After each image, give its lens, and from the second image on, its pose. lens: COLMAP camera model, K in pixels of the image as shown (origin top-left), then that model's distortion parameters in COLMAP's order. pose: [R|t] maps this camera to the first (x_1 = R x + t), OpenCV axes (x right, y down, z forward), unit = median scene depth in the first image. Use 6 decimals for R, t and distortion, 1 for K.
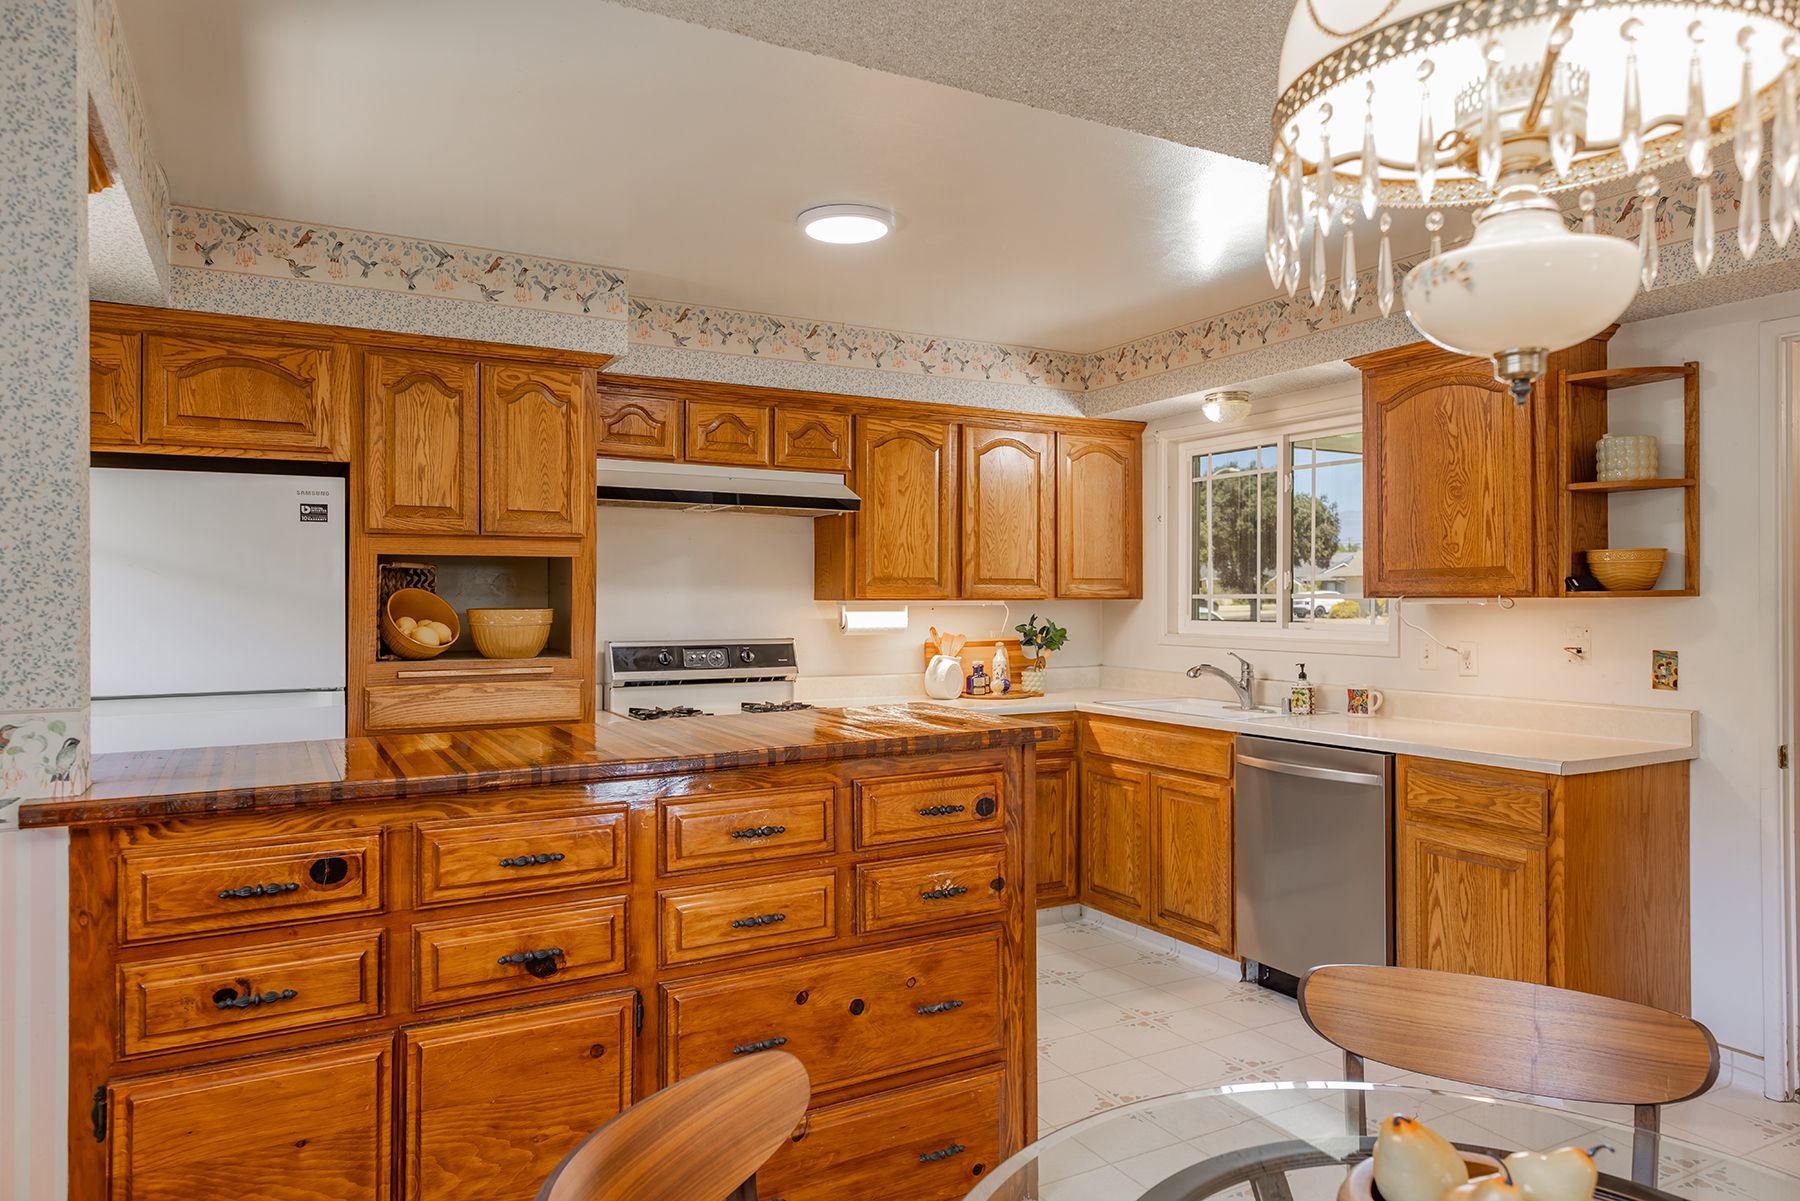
lens RADIAL K [[1147.2, 0, 907.6], [0, 1147.2, 592.6], [0, 0, 1]] dist [0.001565, 0.002922]
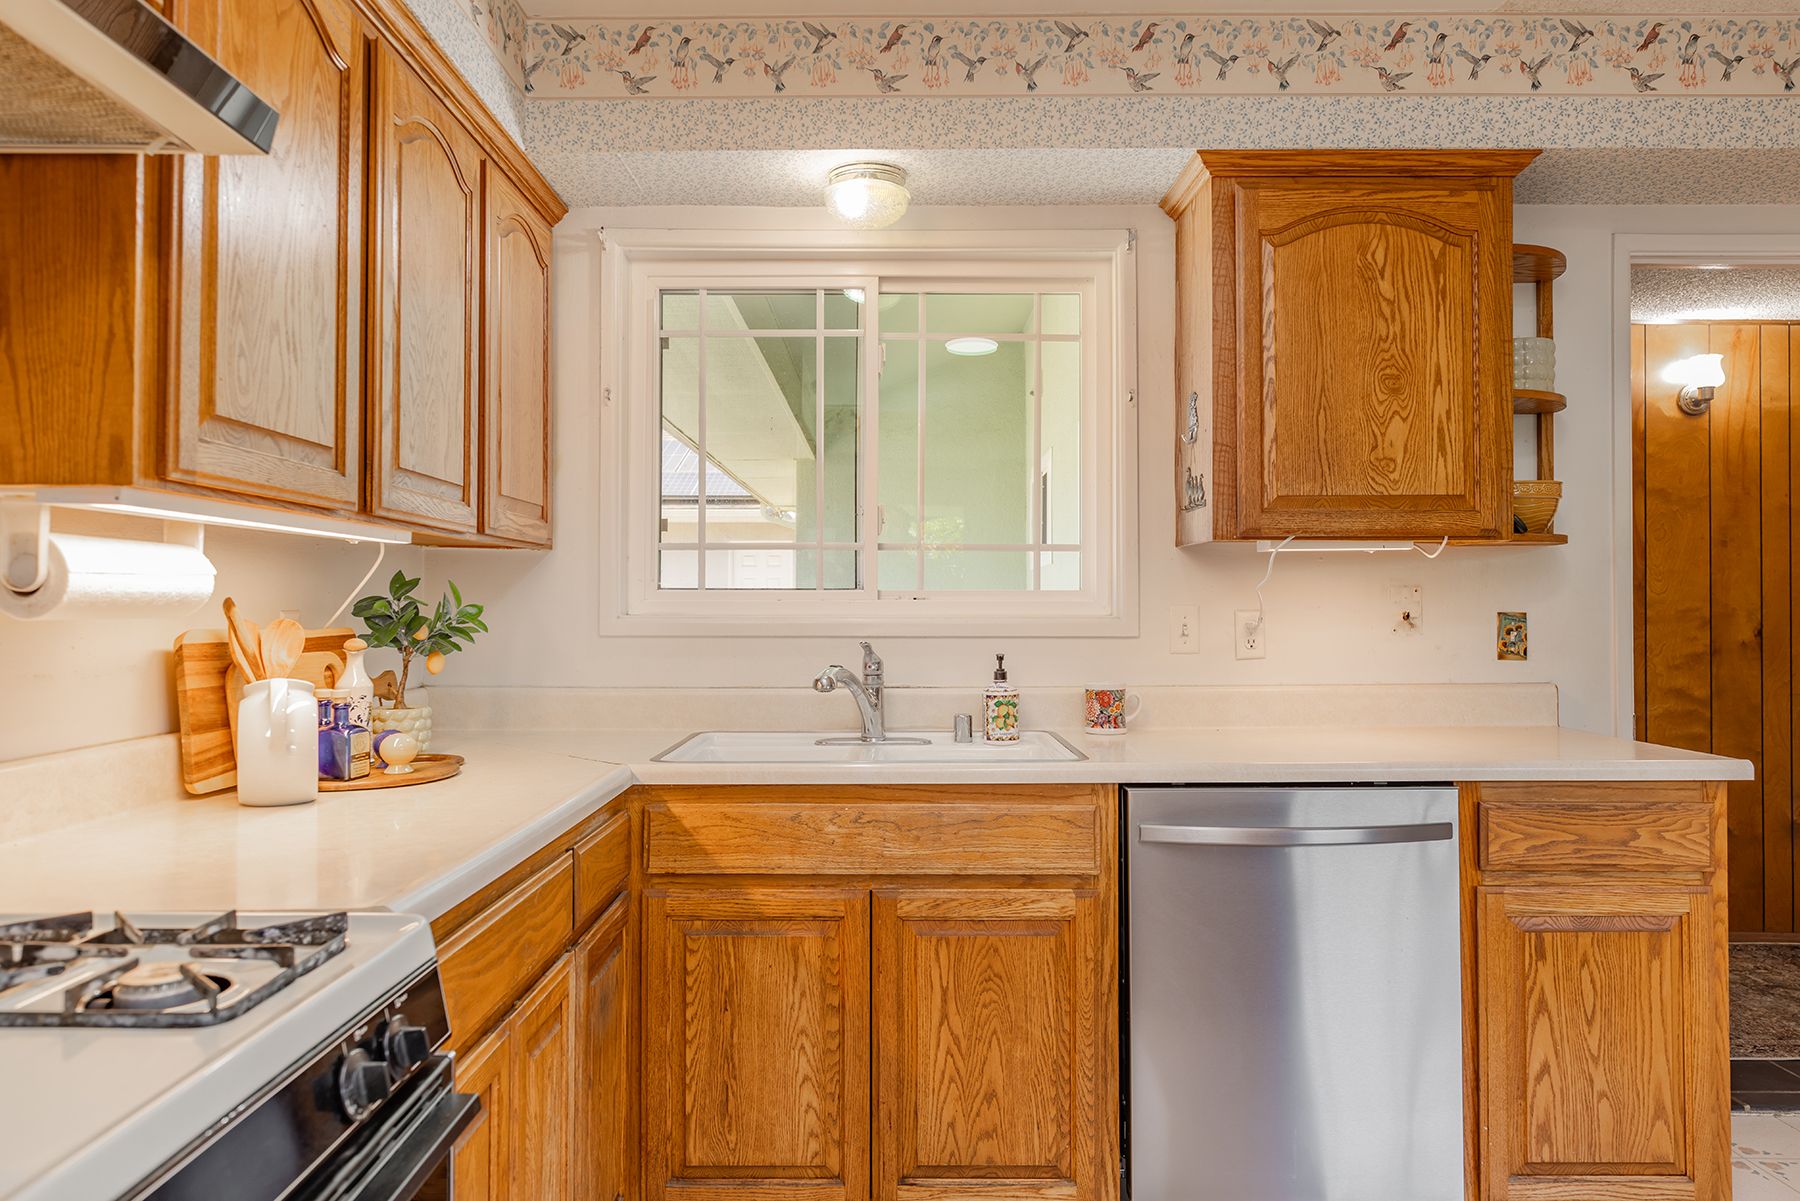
lens RADIAL K [[1140.9, 0, 894.4], [0, 1140.9, 594.5], [0, 0, 1]] dist [-0.003499, 0.000839]
pose [[0.488046, 0.010177, 0.872759, -0.244256], [-0.003761, 0.999947, -0.009557, 0.043480], [-0.872810, 0.001381, 0.488058, 0.908766]]
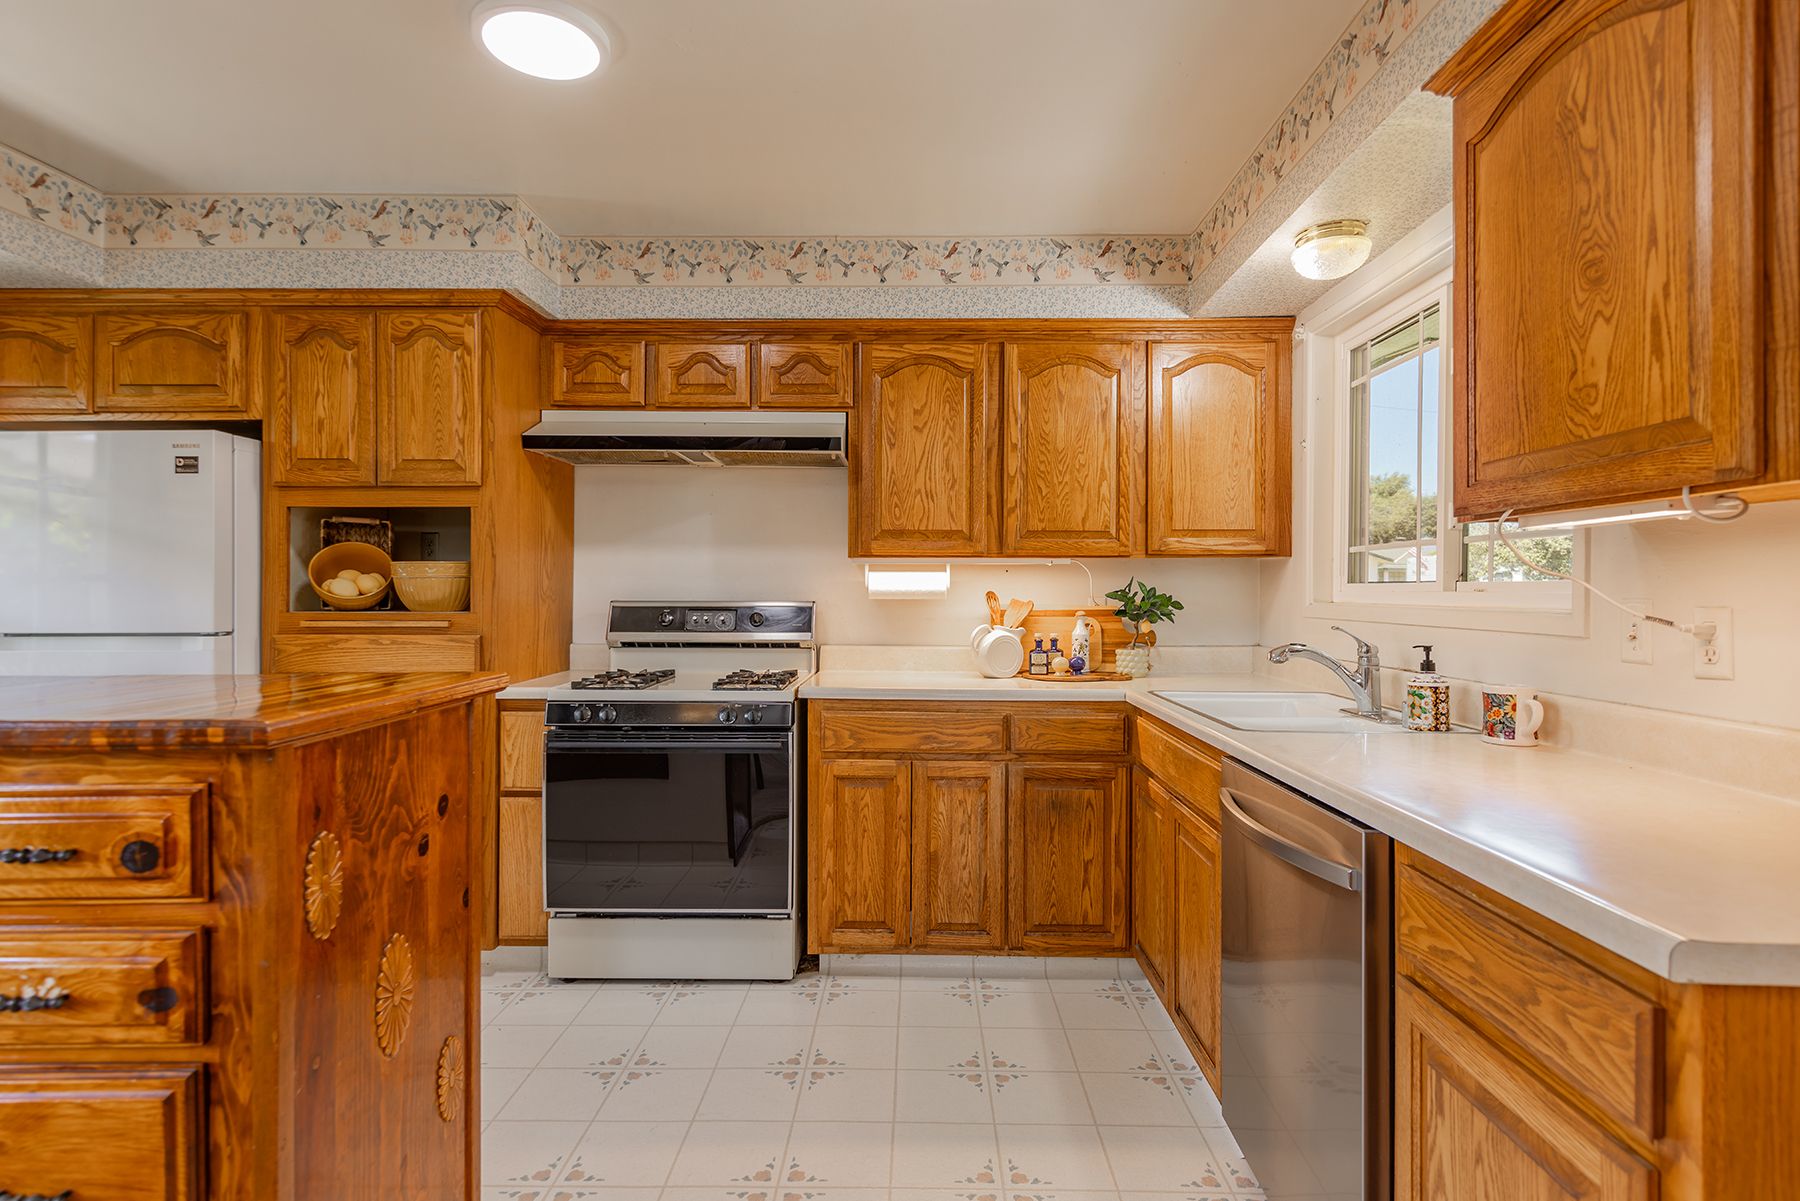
lens RADIAL K [[911.6, 0, 903.9], [0, 911.6, 590.4], [0, 0, 1]] dist [0.006120, 0.000502]
pose [[0.867257, 0.002054, -0.497856, 0.413065], [-0.000060, 0.999992, 0.004021, 0.036760], [0.497860, -0.003458, 0.867250, 0.536532]]
